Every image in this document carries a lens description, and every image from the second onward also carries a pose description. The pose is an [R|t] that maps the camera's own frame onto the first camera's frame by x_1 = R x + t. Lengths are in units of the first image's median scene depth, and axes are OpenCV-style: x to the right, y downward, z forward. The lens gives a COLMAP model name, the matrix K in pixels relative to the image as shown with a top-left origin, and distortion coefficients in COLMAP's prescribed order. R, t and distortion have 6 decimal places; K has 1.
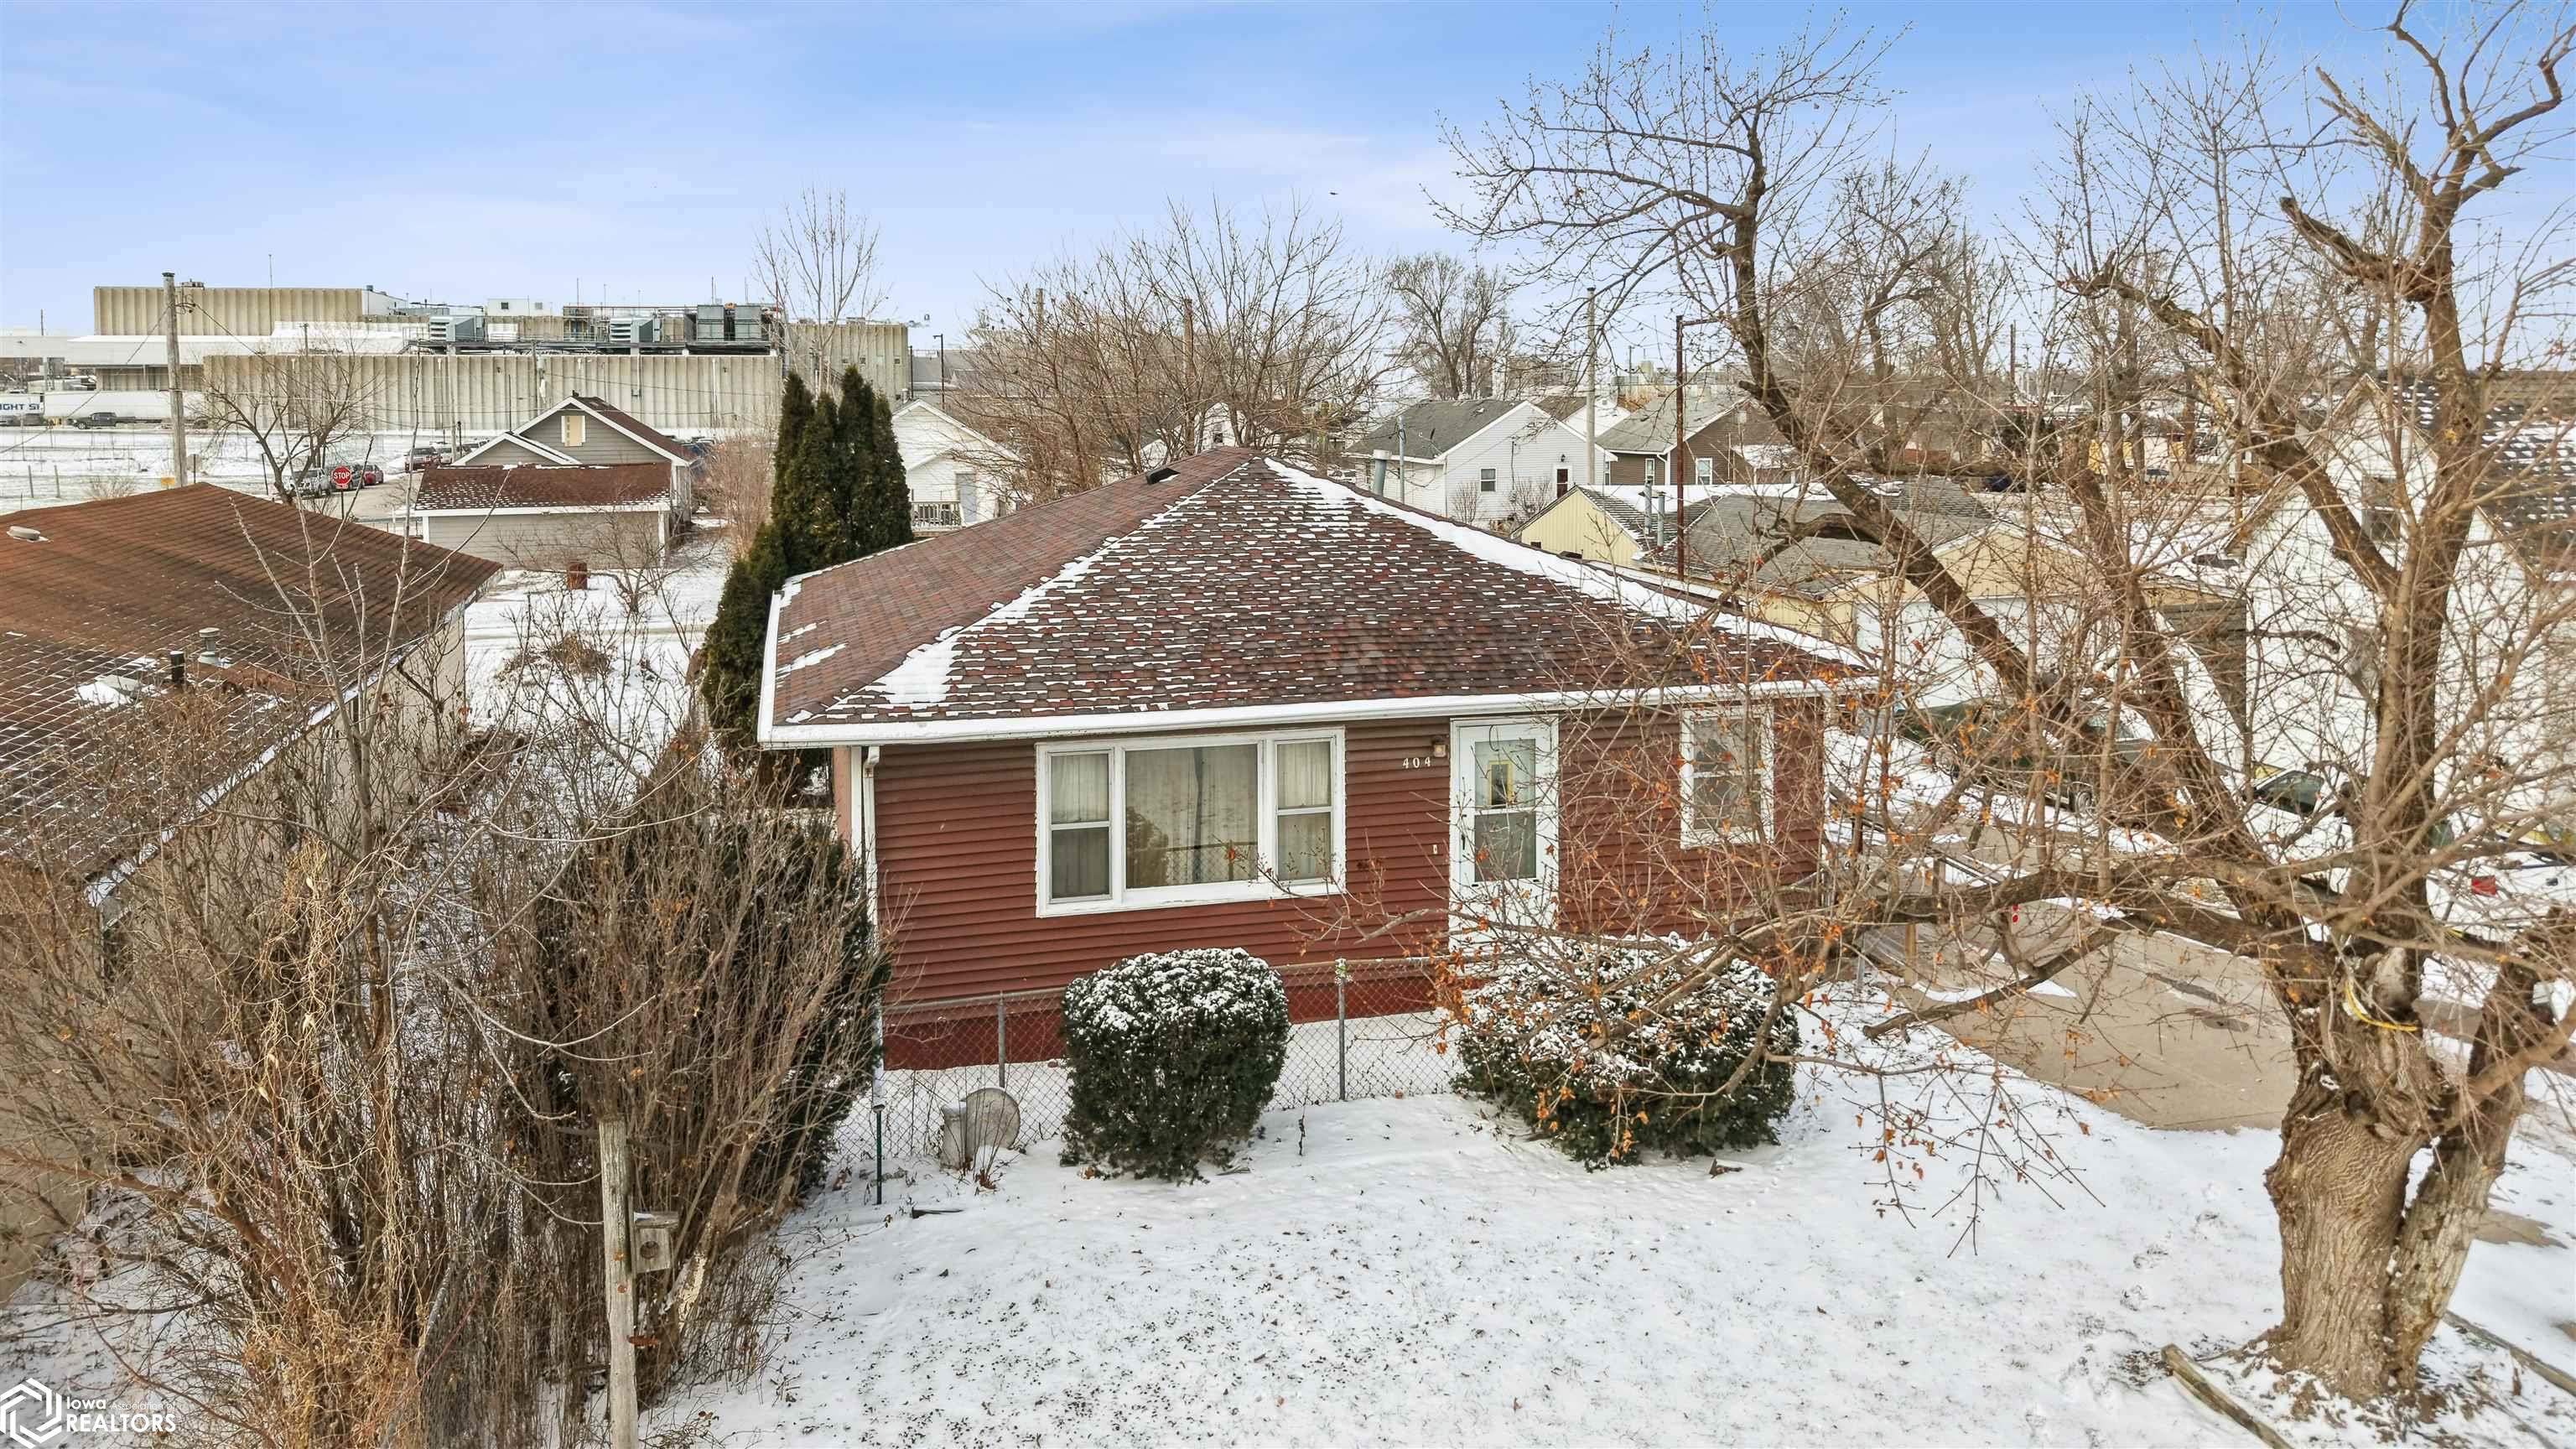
lens RADIAL K [[1725.4, 0, 1287.1], [0, 1725.4, 713.2], [0, 0, 1]] dist [0.019010, -0.011321]
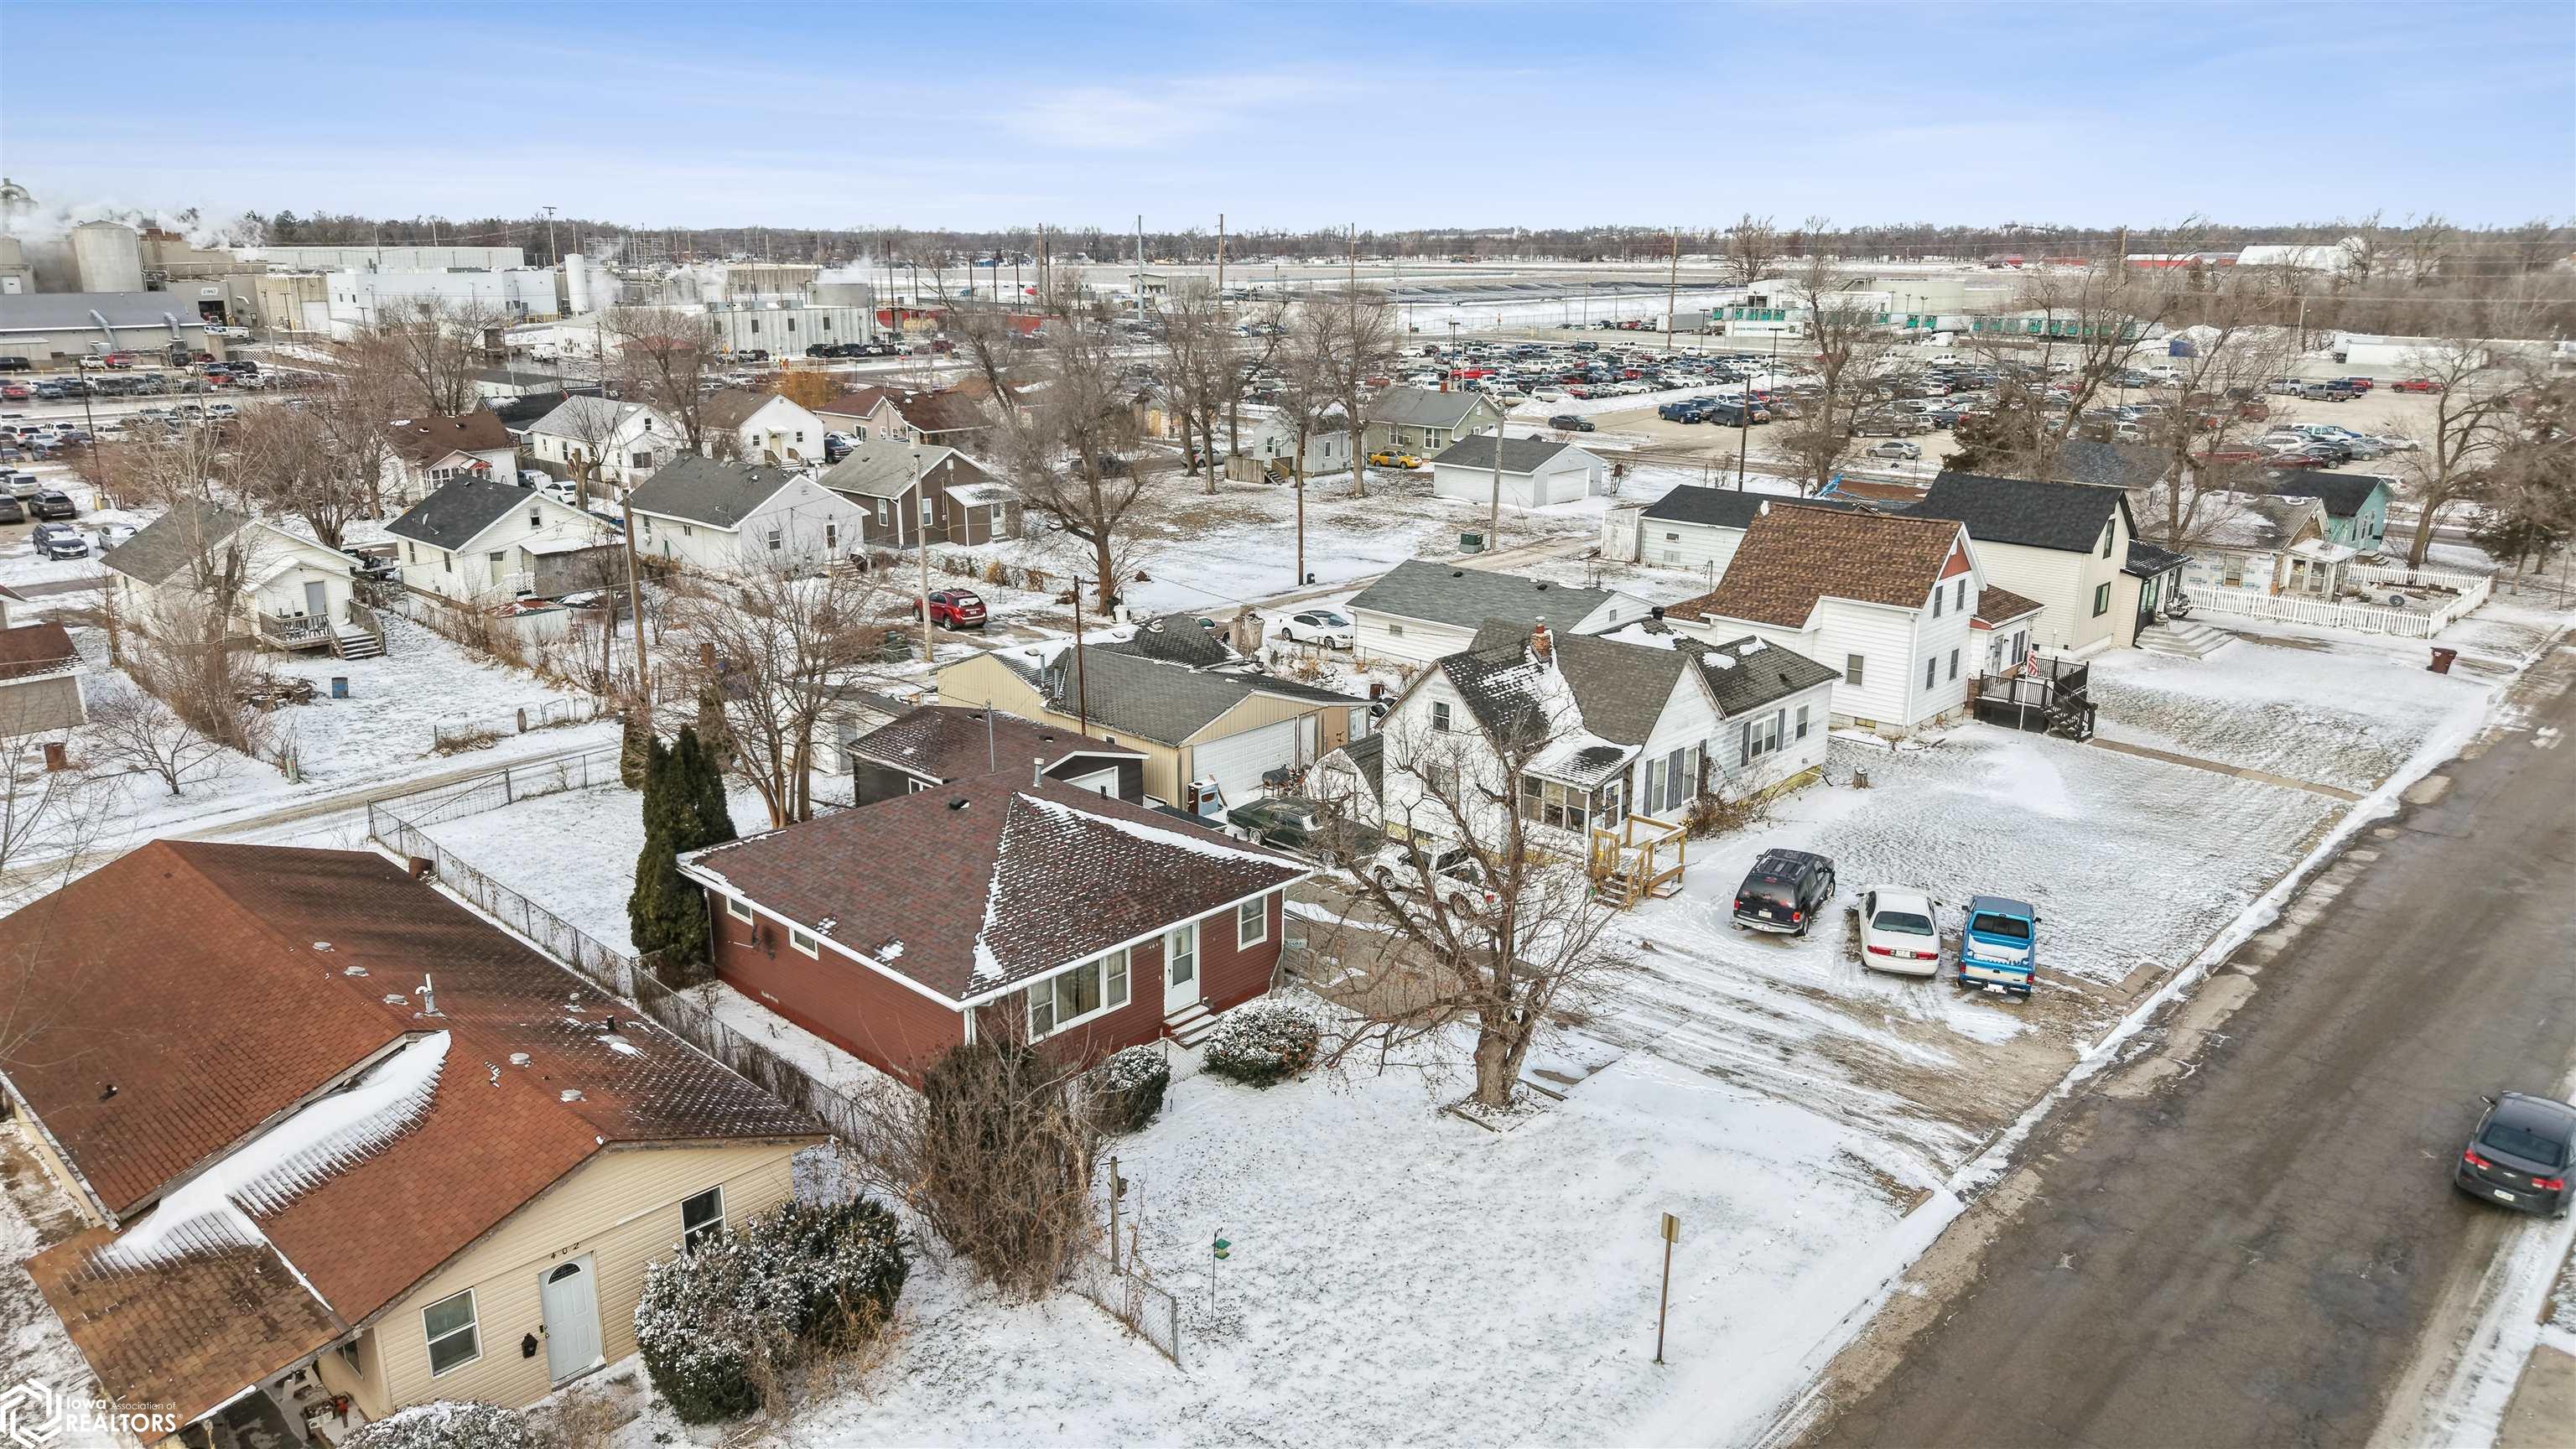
lens RADIAL K [[1725.4, 0, 1274.1], [0, 1725.4, 731.1], [0, 0, 1]] dist [0.019010, -0.011321]
pose [[0.855171, -0.140246, 0.499013, -1.086680], [0.084436, 0.987534, 0.132843, -0.663227], [-0.511422, -0.071469, 0.856352, -1.332737]]
